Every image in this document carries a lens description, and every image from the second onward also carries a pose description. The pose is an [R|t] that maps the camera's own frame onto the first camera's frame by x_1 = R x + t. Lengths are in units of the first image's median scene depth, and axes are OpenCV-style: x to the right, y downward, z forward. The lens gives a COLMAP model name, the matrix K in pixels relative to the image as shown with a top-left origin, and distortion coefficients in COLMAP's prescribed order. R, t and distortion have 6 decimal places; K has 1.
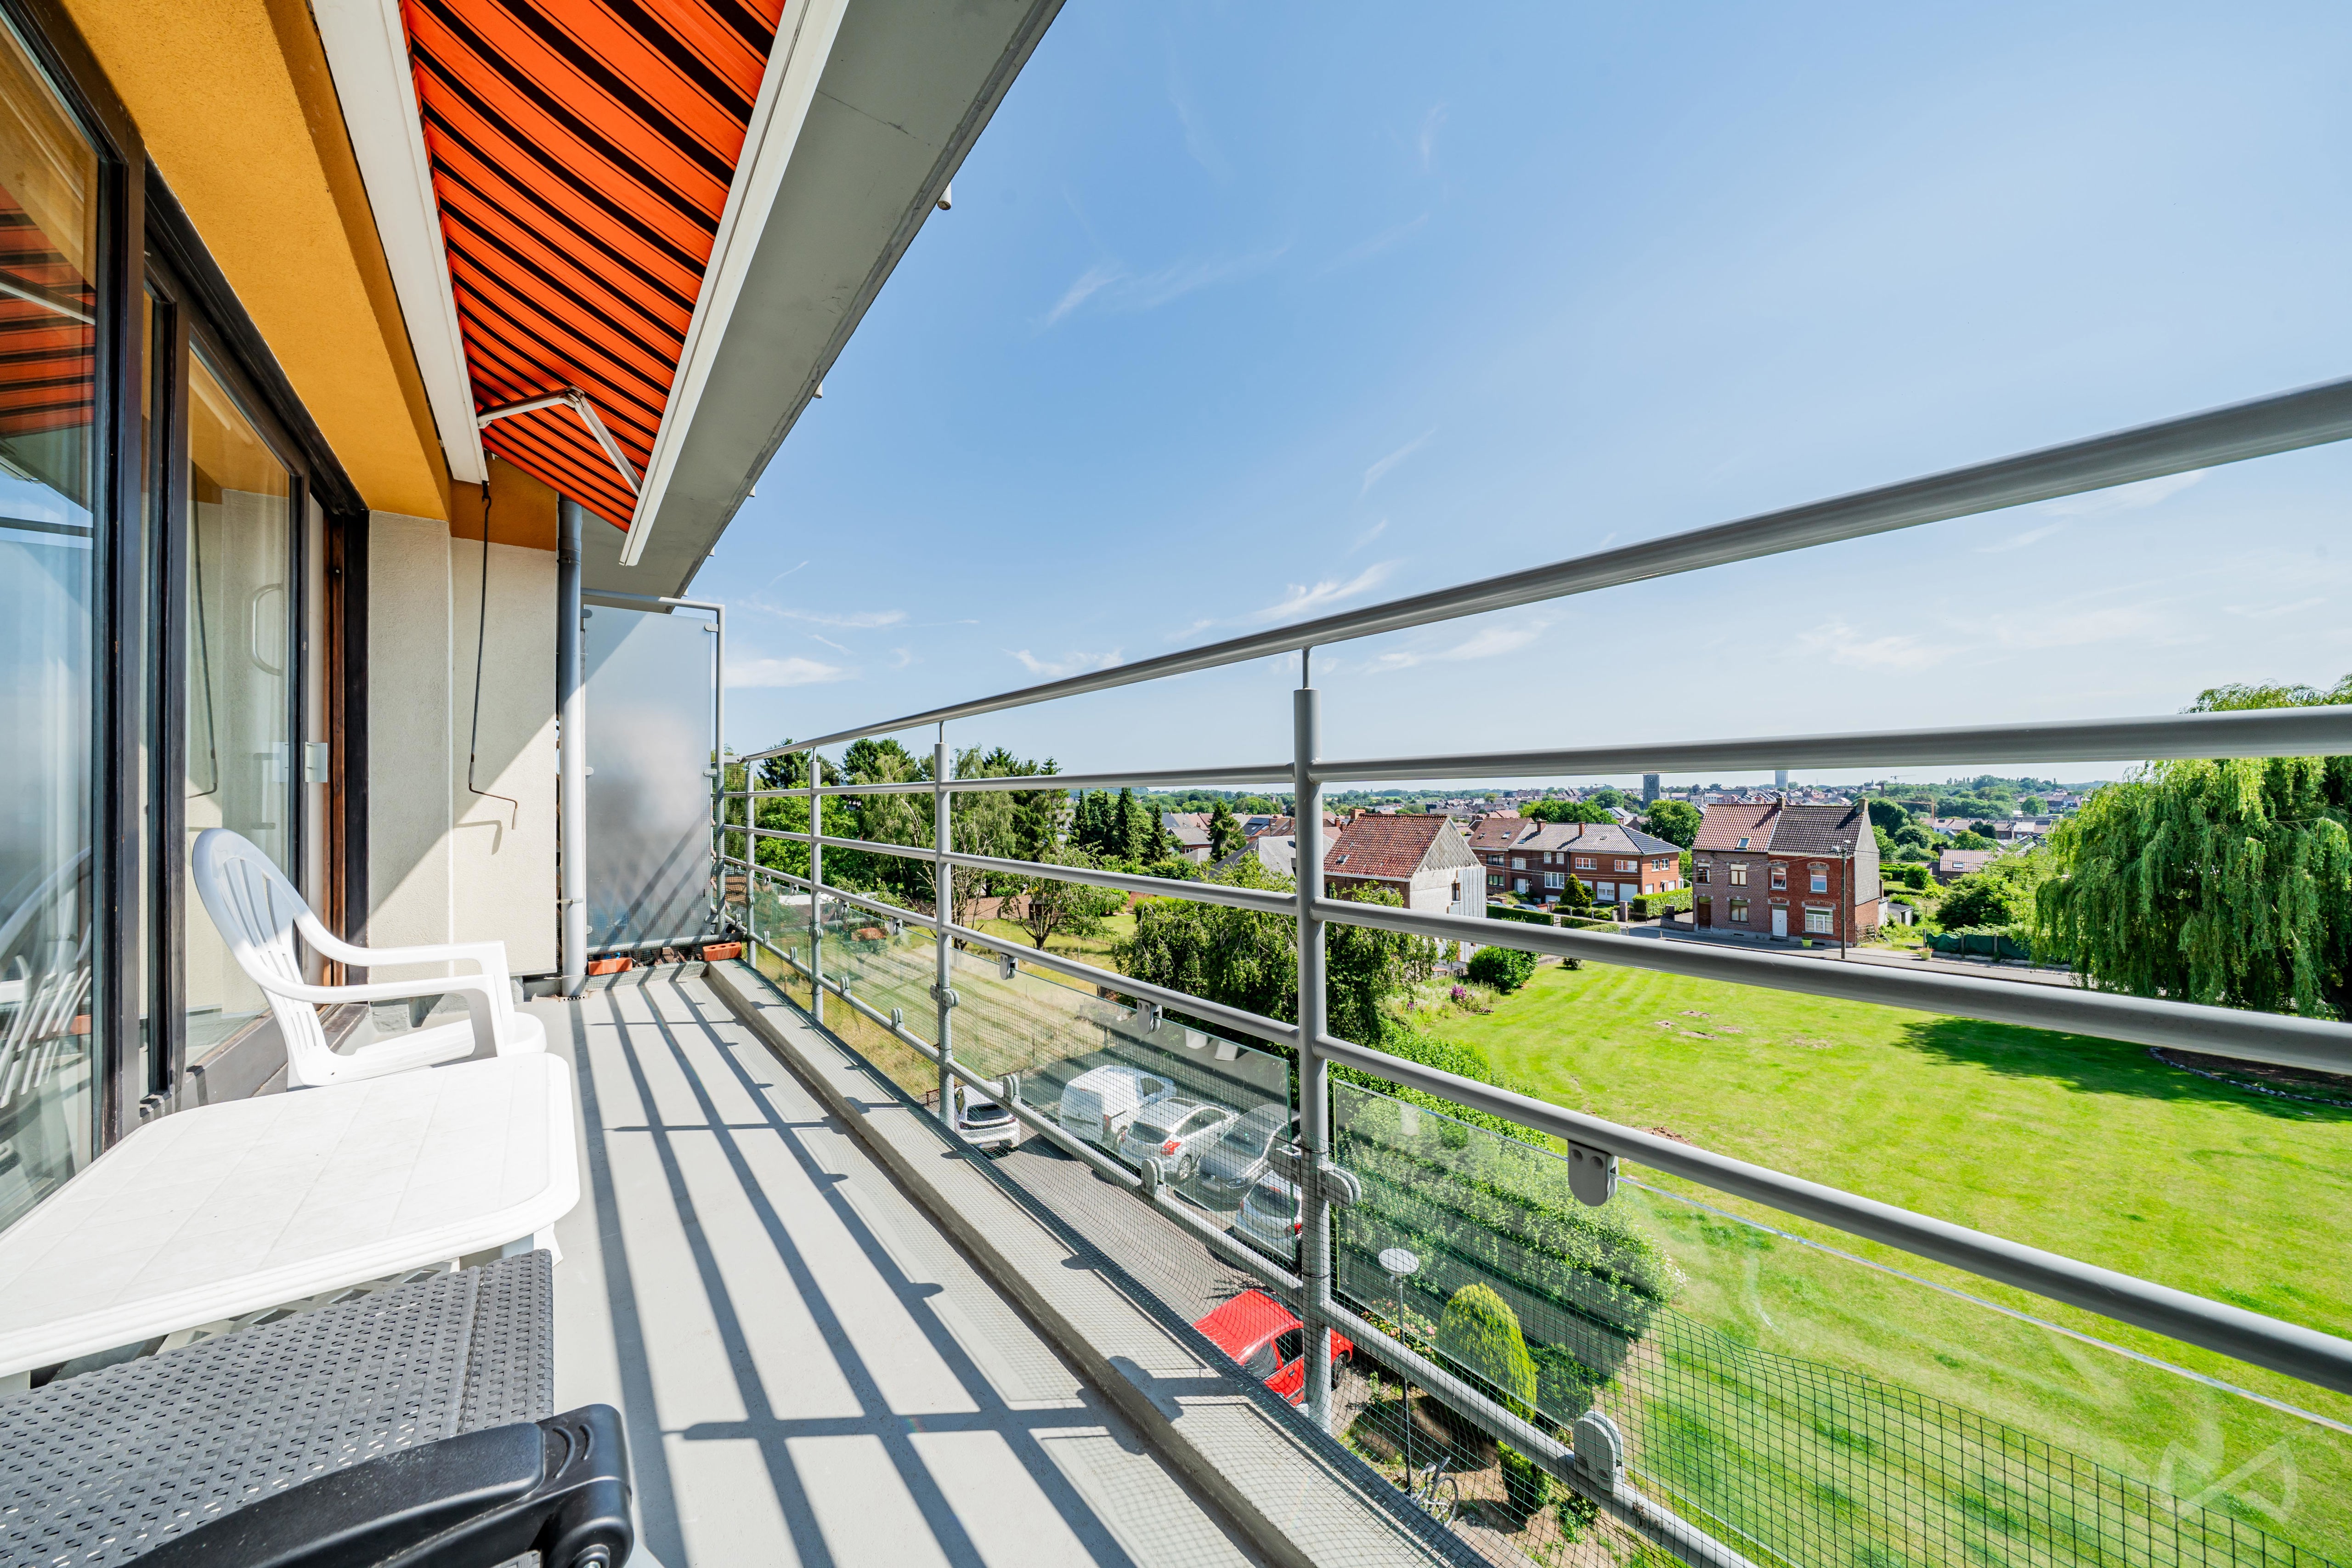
lens RADIAL K [[799.5, 0, 1169.6], [0, 799.5, 789.8], [0, 0, 1]] dist [-0.004999, -0.000010]
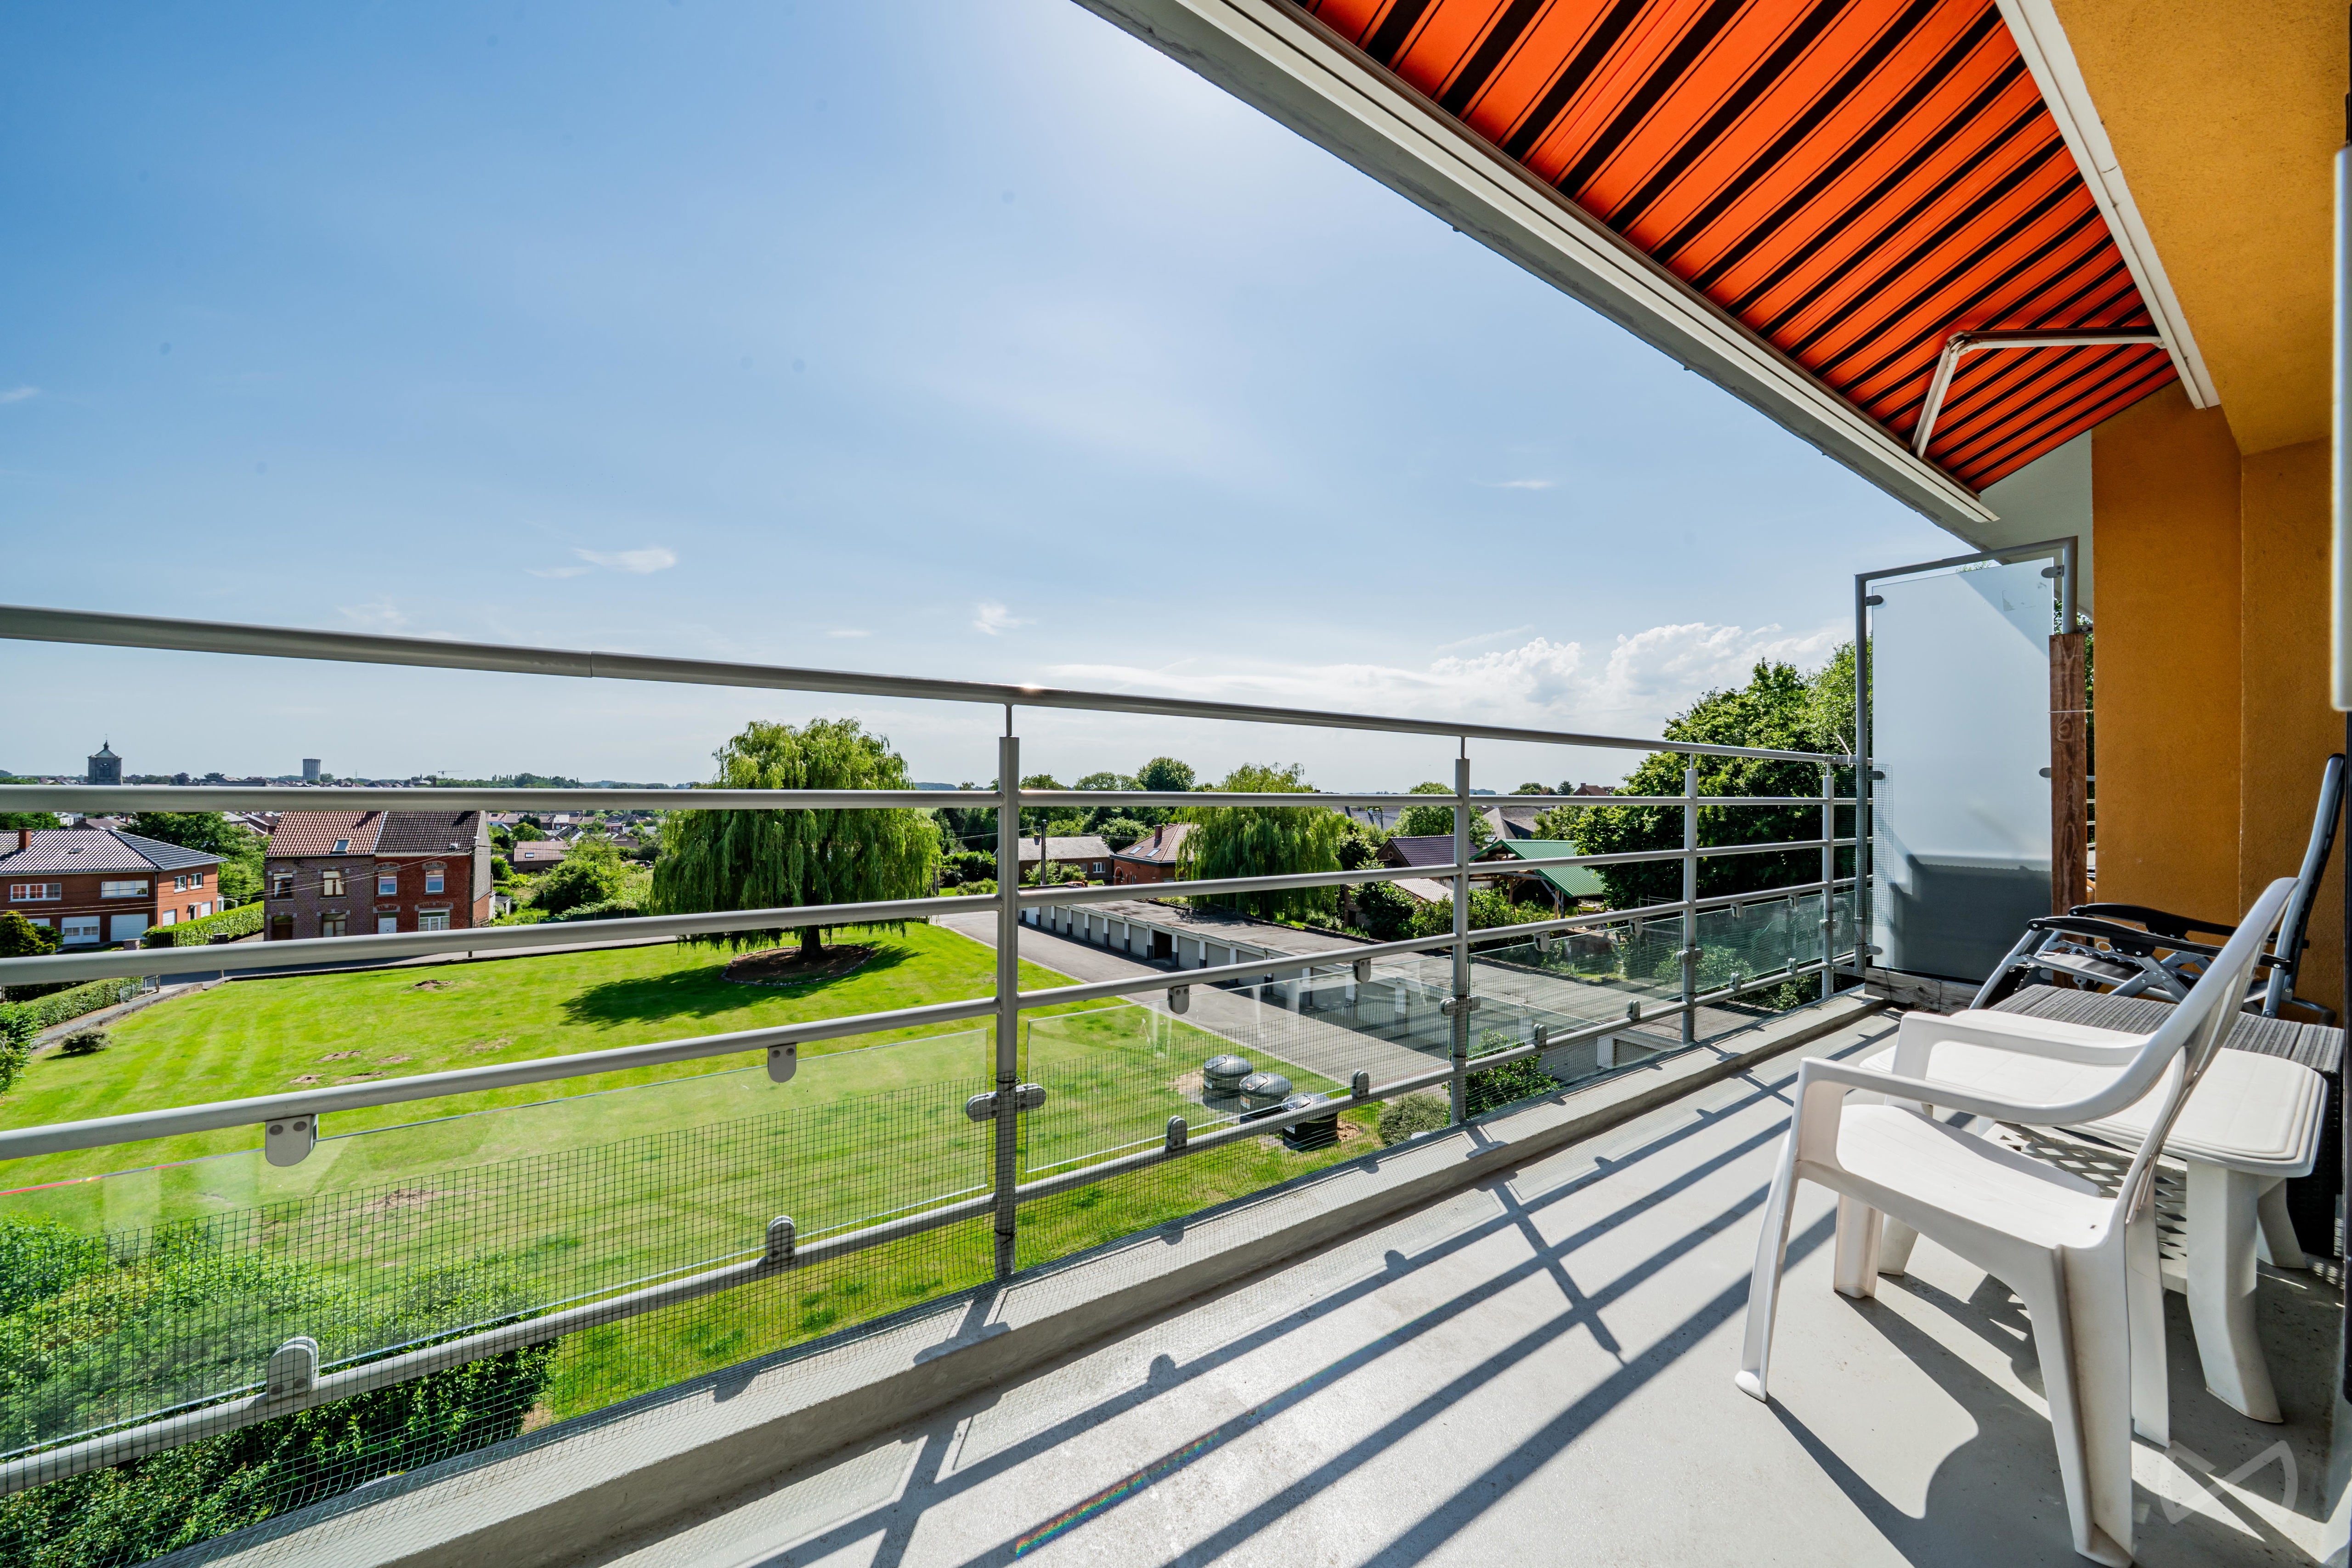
lens RADIAL K [[799.5, 0, 1169.3], [0, 799.5, 786.5], [0, 0, 1]] dist [-0.004999, -0.000010]
pose [[0.088321, 0.015274, 0.995975, -0.097270], [-0.017645, 0.999750, -0.013767, -0.000215], [-0.995936, -0.016358, 0.088569, 0.093281]]
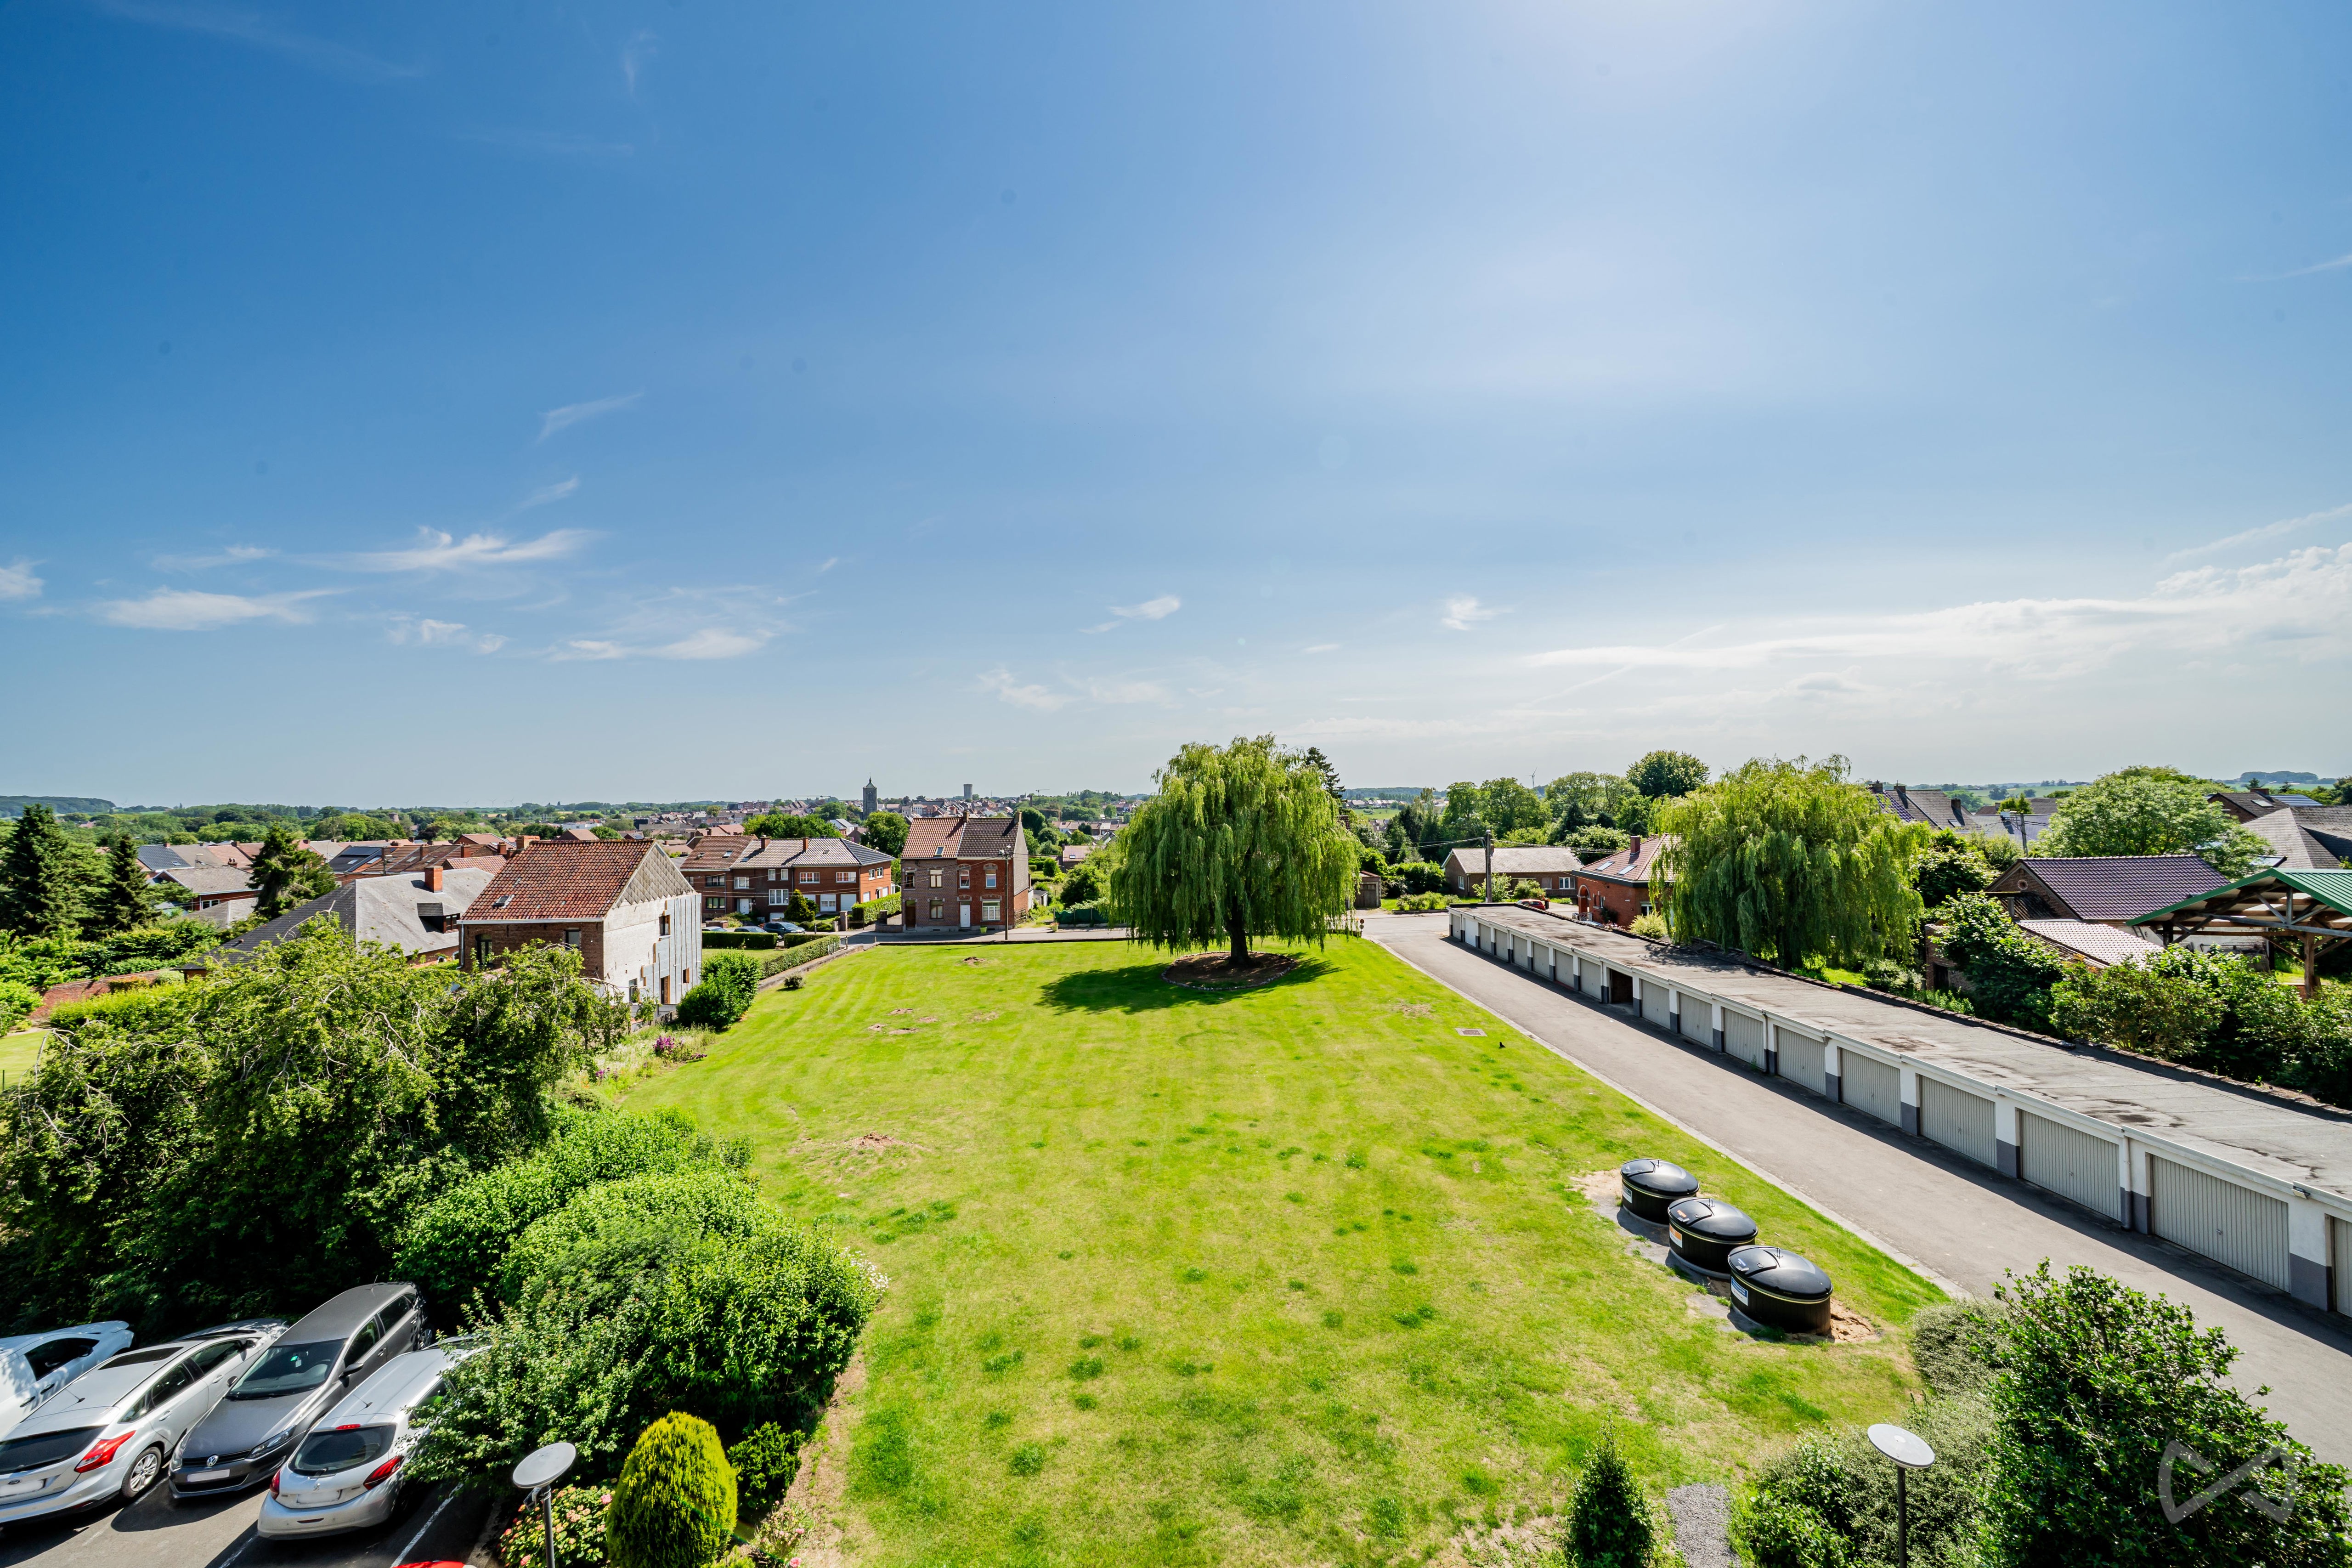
lens RADIAL K [[799.5, 0, 1168.5], [0, 799.5, 797.8], [0, 0, 1]] dist [-0.004999, -0.000010]
pose [[0.621492, -0.003037, 0.783415, 0.020545], [0.006130, 0.999981, -0.000987, -0.016547], [-0.783397, 0.005416, 0.621499, 0.014679]]
